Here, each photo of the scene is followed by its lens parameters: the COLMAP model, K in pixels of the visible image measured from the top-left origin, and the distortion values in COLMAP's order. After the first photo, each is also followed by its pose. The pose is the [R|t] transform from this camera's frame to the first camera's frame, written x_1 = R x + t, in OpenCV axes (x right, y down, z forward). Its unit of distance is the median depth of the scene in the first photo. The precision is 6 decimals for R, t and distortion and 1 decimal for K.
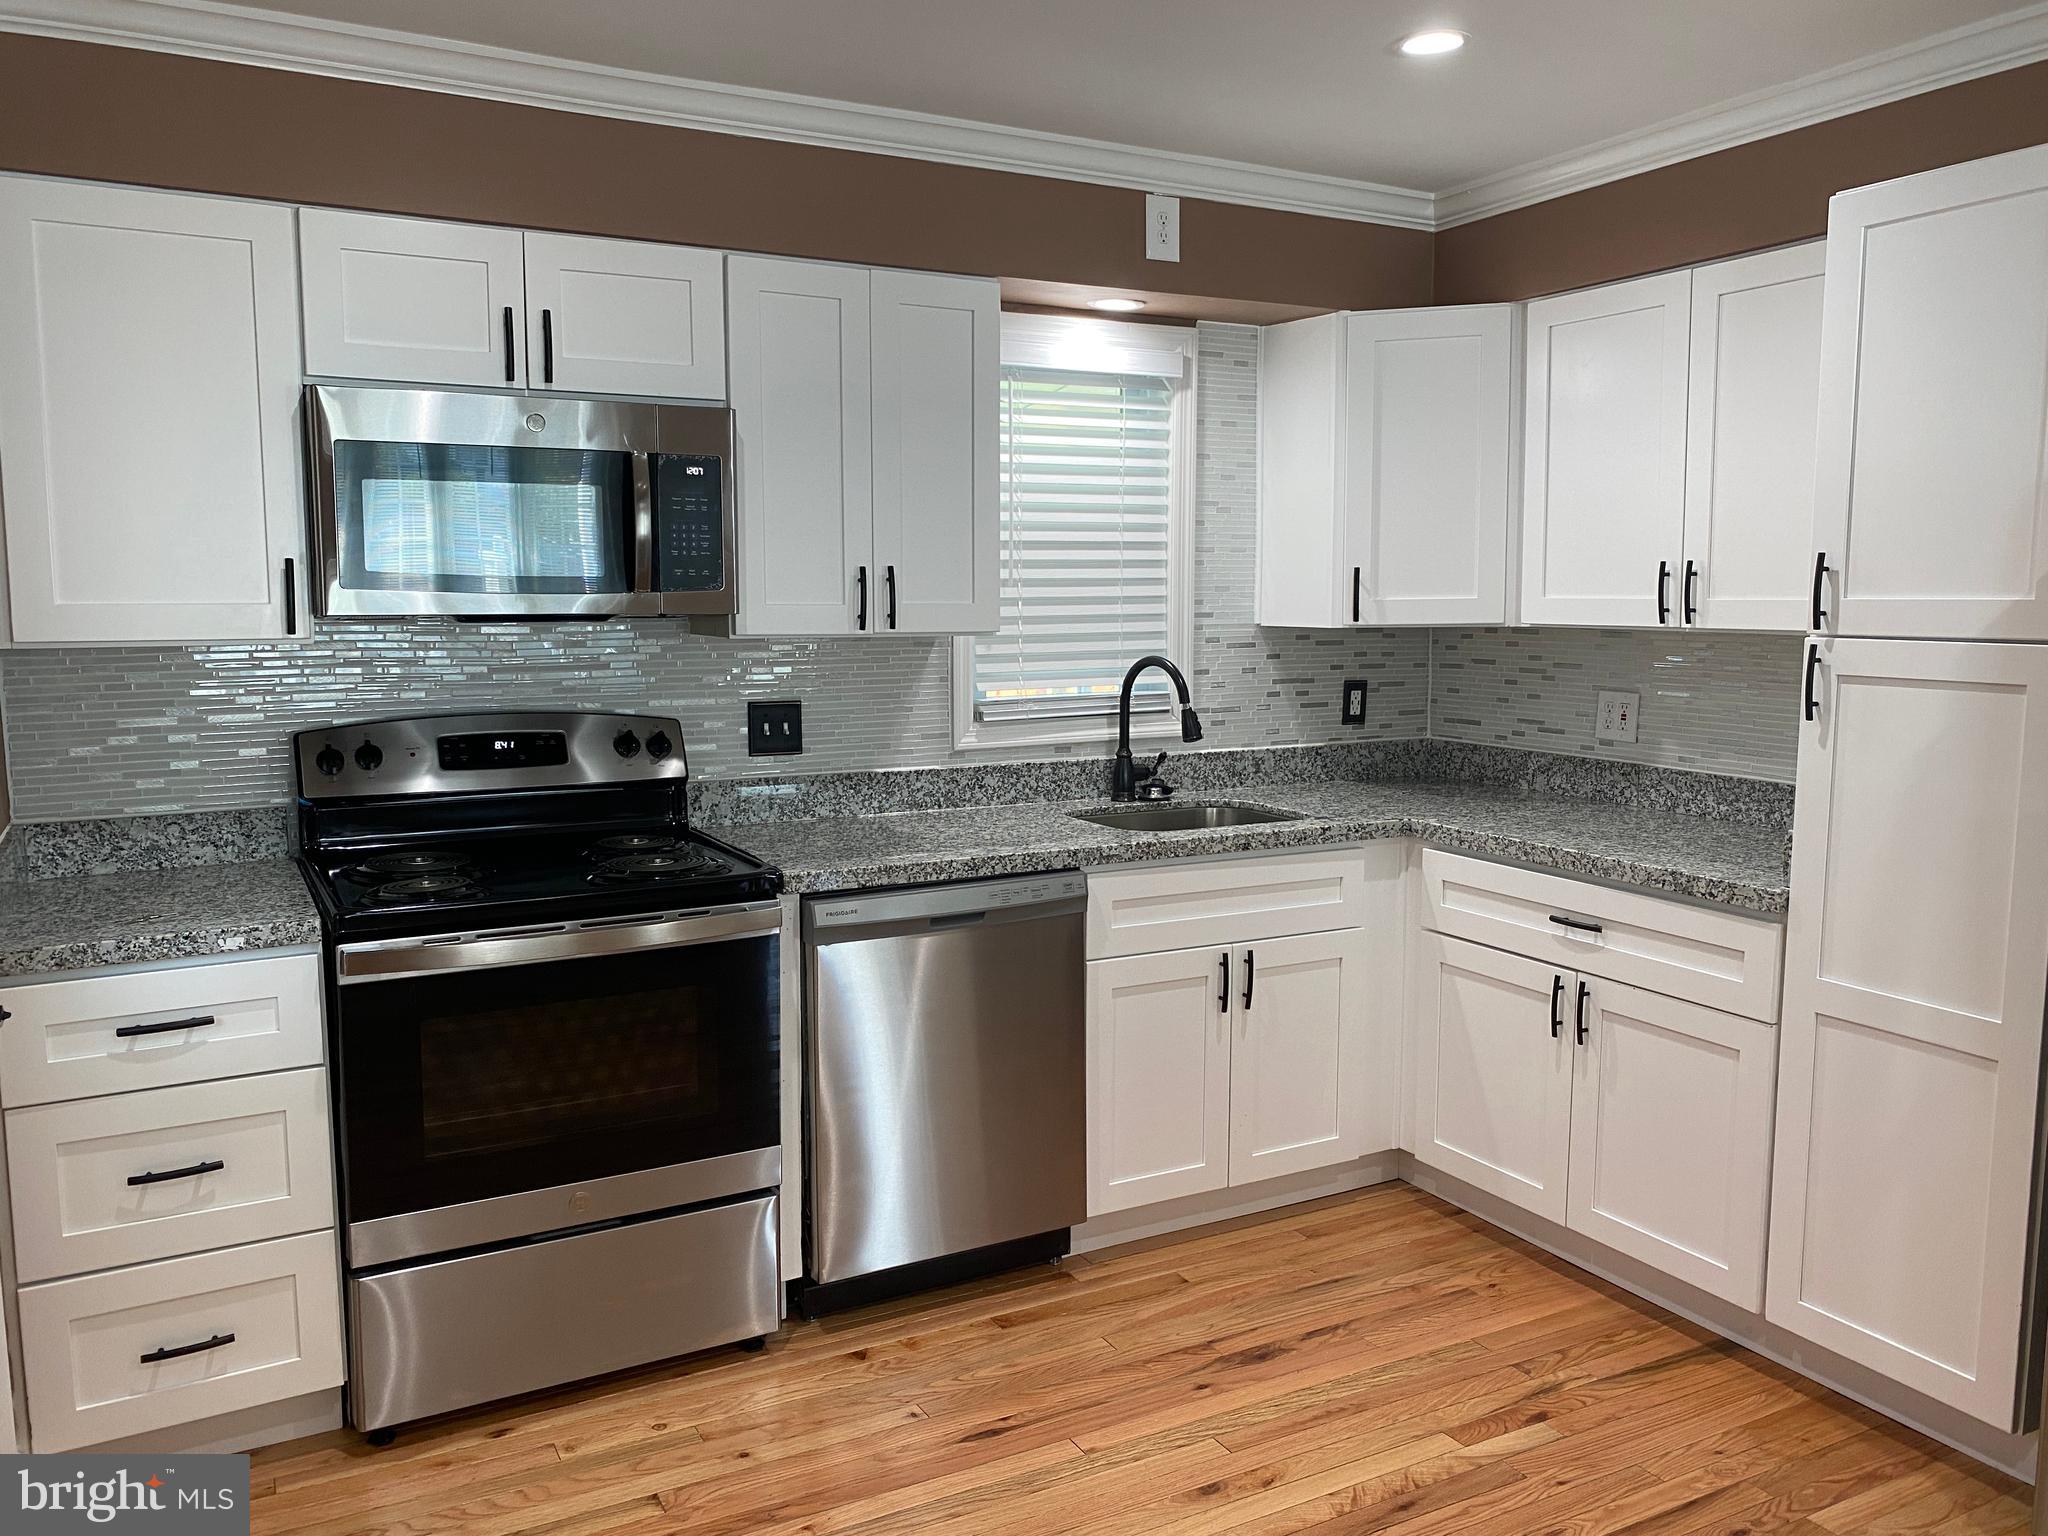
lens RADIAL K [[1585.4, 0, 1015.0], [0, 1585.4, 771.7], [0, 0, 1]] dist [0.047786, -0.000863]
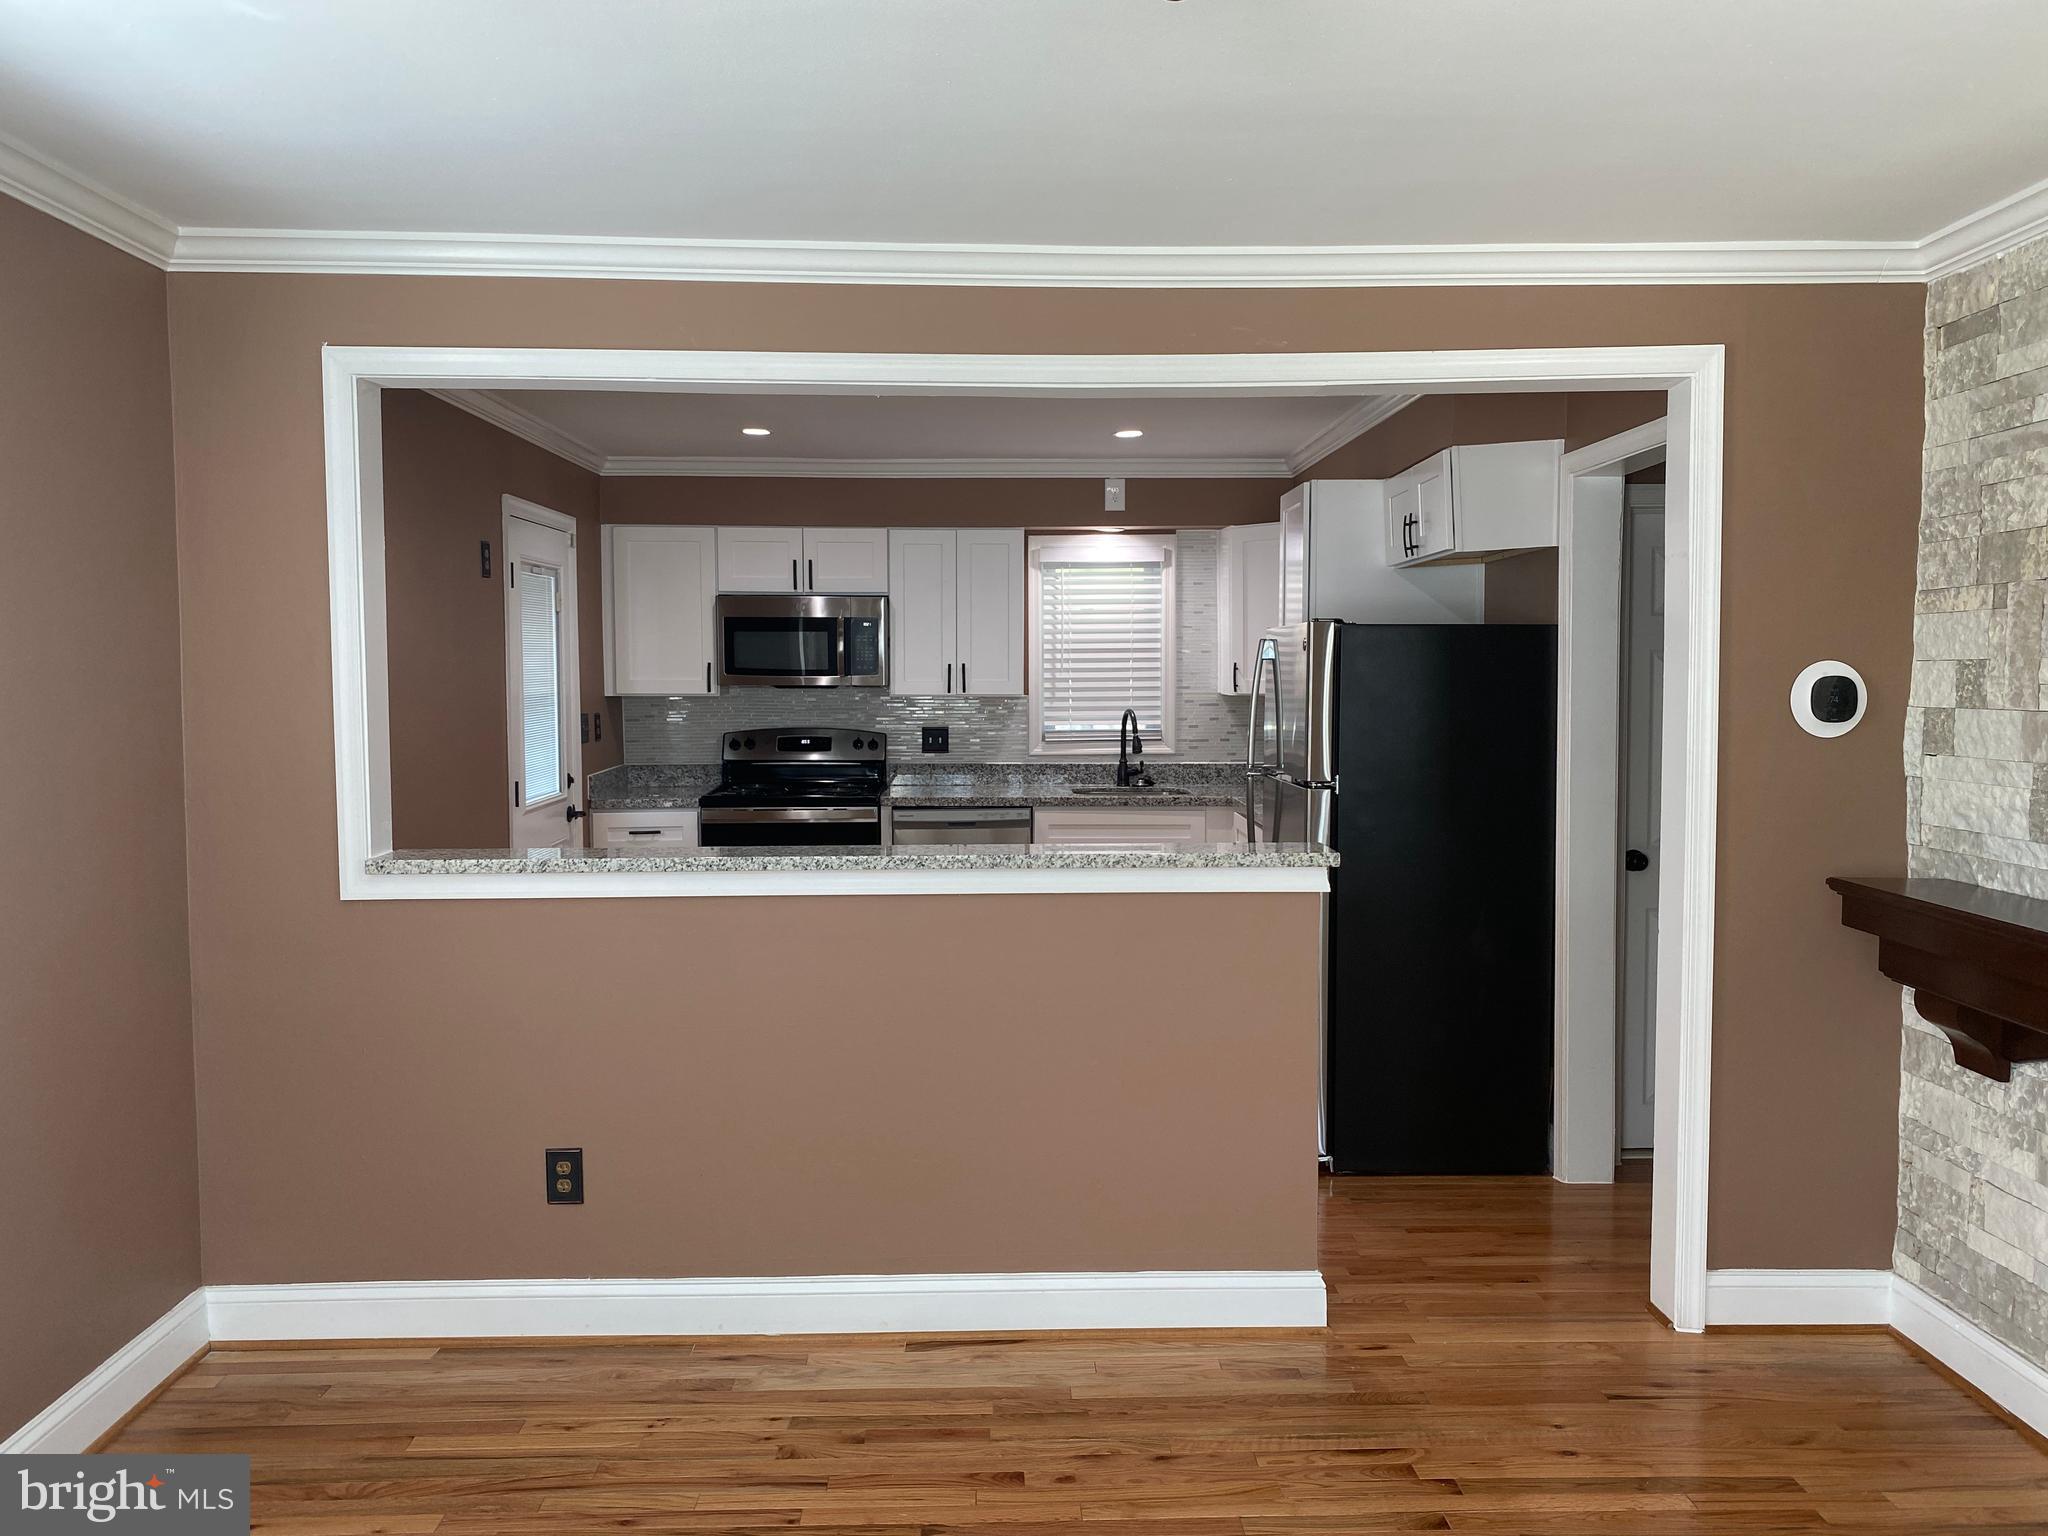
lens RADIAL K [[1585.4, 0, 1015.0], [0, 1585.4, 771.7], [0, 0, 1]] dist [0.047786, -0.000863]
pose [[0.891140, 0.032096, -0.452592, 0.880336], [-0.052979, 0.998032, -0.033538, 0.077718], [0.450625, 0.053865, 0.891087, -0.798100]]
